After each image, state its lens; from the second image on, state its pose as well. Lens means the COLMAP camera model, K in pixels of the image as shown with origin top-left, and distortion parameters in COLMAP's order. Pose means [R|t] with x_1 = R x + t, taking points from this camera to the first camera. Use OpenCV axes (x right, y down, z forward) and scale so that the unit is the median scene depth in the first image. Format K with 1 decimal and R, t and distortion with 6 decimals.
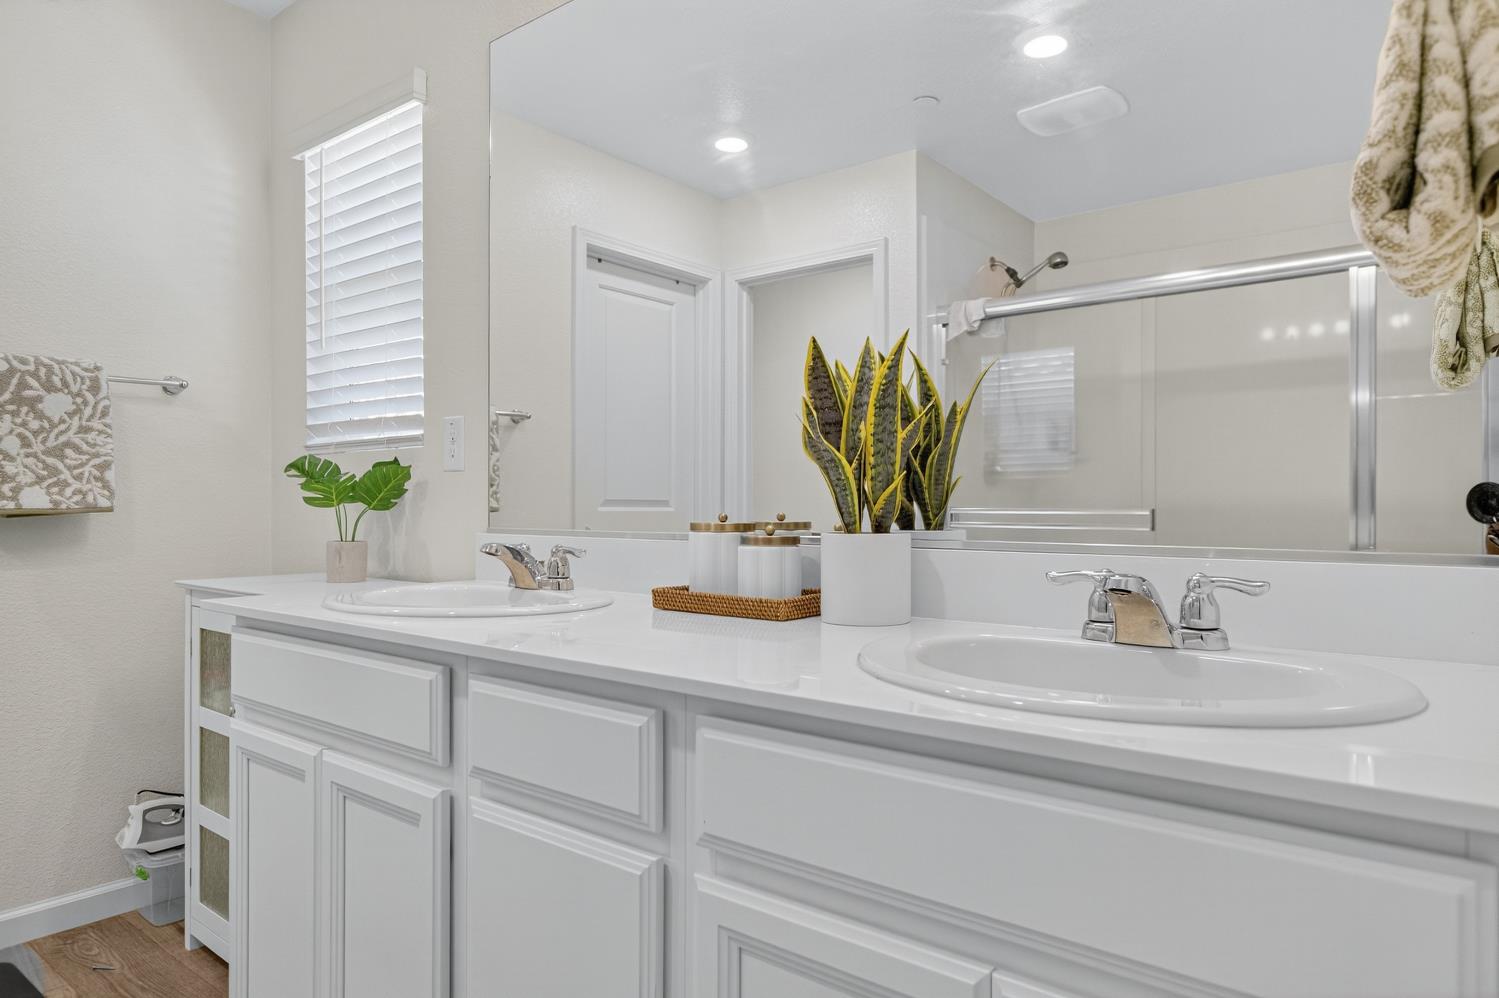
lens RADIAL K [[955.9, 0, 749.5], [0, 955.9, 499.0], [0, 0, 1]] dist [0.025272, -0.000421]
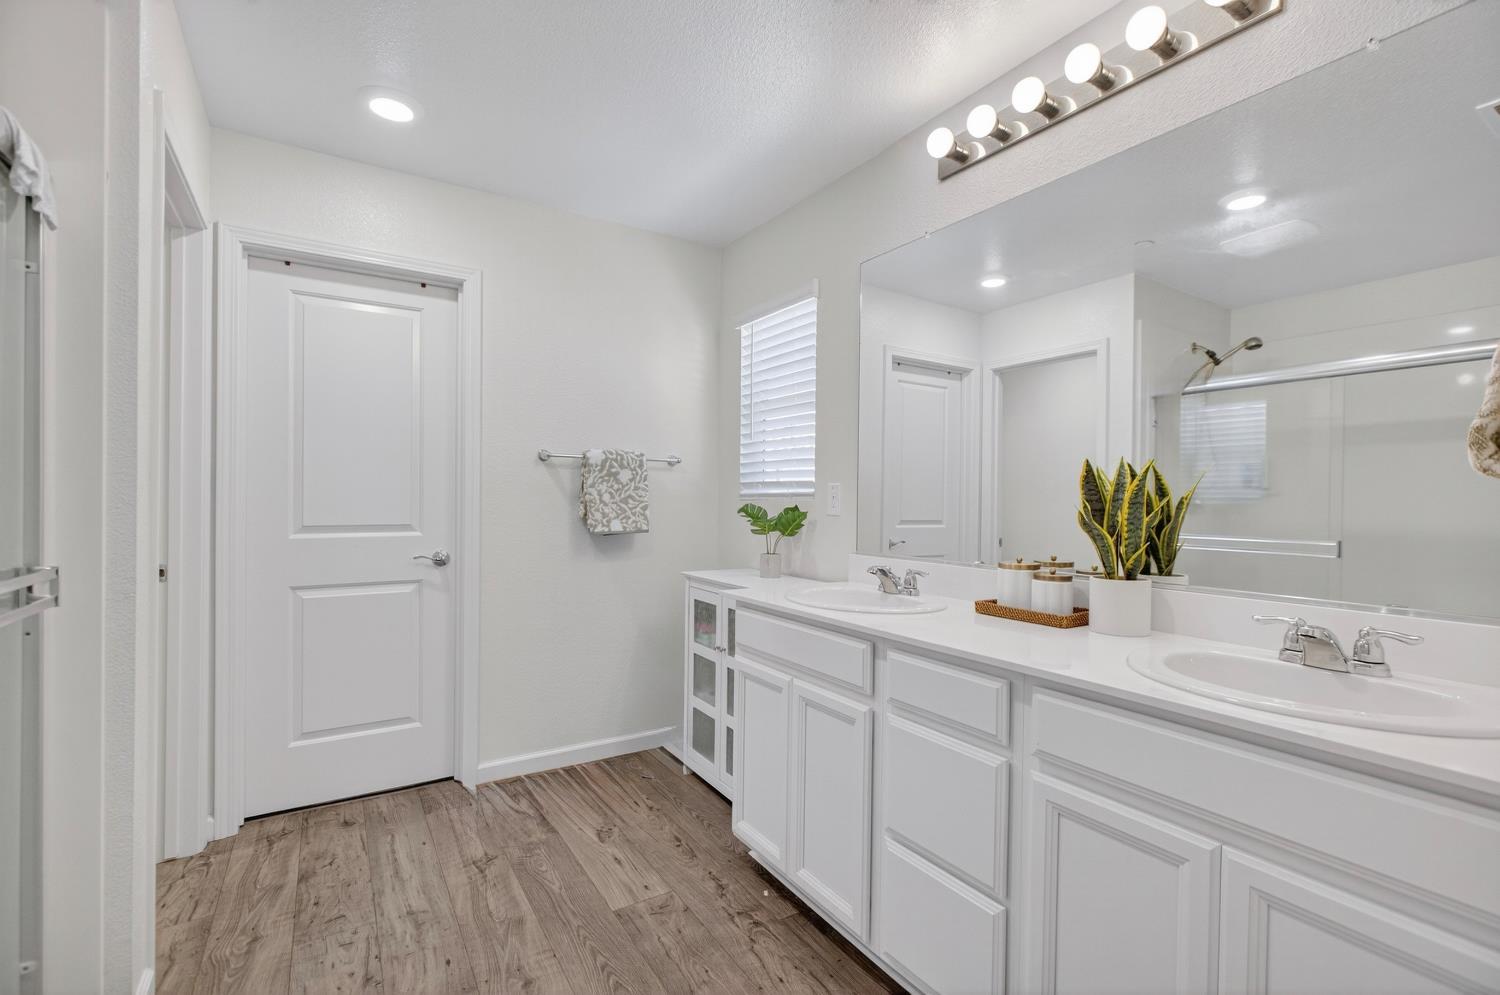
lens RADIAL K [[677.9, 0, 756.1], [0, 677.9, 500.2], [0, 0, 1]] dist [-0.001665, 0.014206]
pose [[0.951490, 0.011089, -0.307478, -0.103289], [-0.011102, 0.999937, 0.001706, -0.082757], [0.307478, 0.001791, 0.951554, -0.264998]]
